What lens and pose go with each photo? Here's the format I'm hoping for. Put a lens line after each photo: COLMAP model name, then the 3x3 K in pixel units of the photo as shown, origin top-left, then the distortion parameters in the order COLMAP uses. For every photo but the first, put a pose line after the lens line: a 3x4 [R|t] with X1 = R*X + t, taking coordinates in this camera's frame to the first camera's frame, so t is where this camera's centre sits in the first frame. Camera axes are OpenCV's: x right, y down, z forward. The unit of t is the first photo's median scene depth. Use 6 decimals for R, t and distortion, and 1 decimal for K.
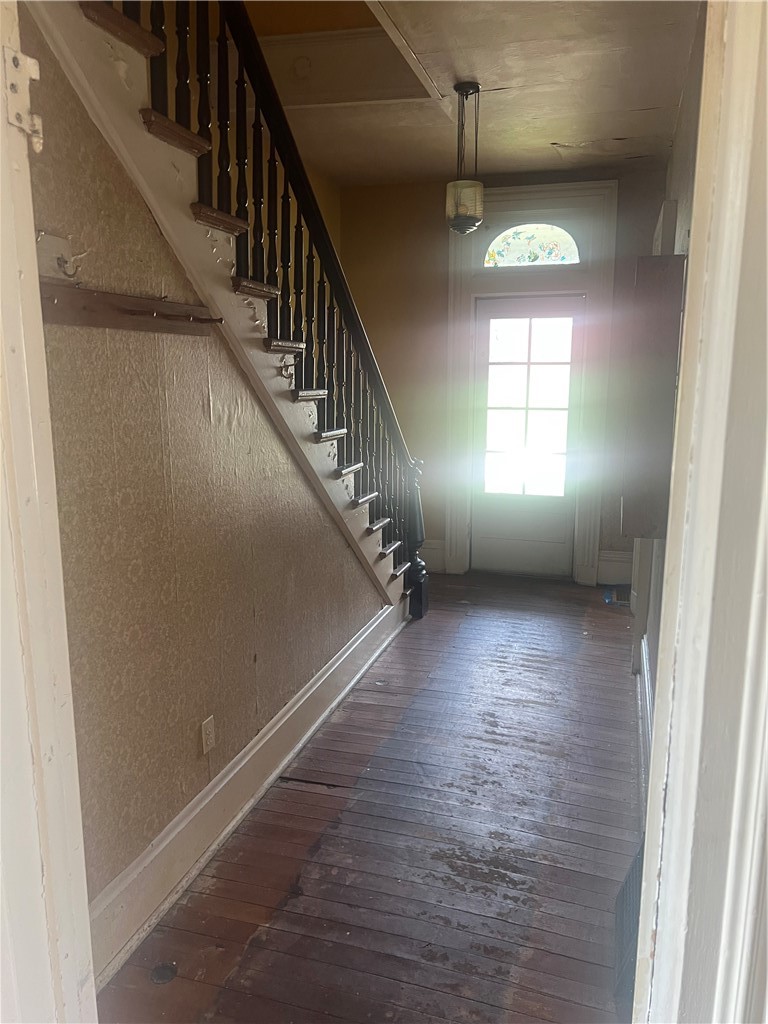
lens RADIAL K [[769.9, 0, 384.0], [0, 769.9, 512.0], [0, 0, 1]] dist [0.002500, -0.002277]
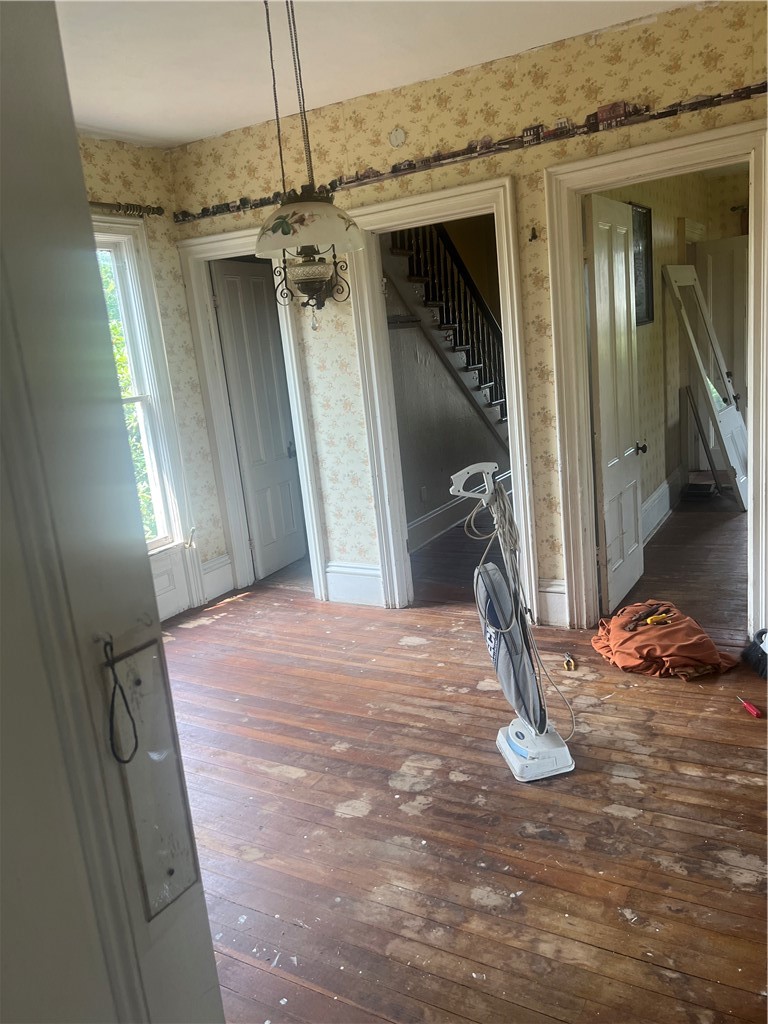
lens RADIAL K [[769.9, 0, 384.0], [0, 769.9, 512.0], [0, 0, 1]] dist [0.002500, -0.002277]
pose [[0.969619, -0.041618, -0.241055, 0.194379], [0.052677, 0.997825, 0.039616, 0.207281], [0.238882, -0.051110, 0.969702, -1.154960]]
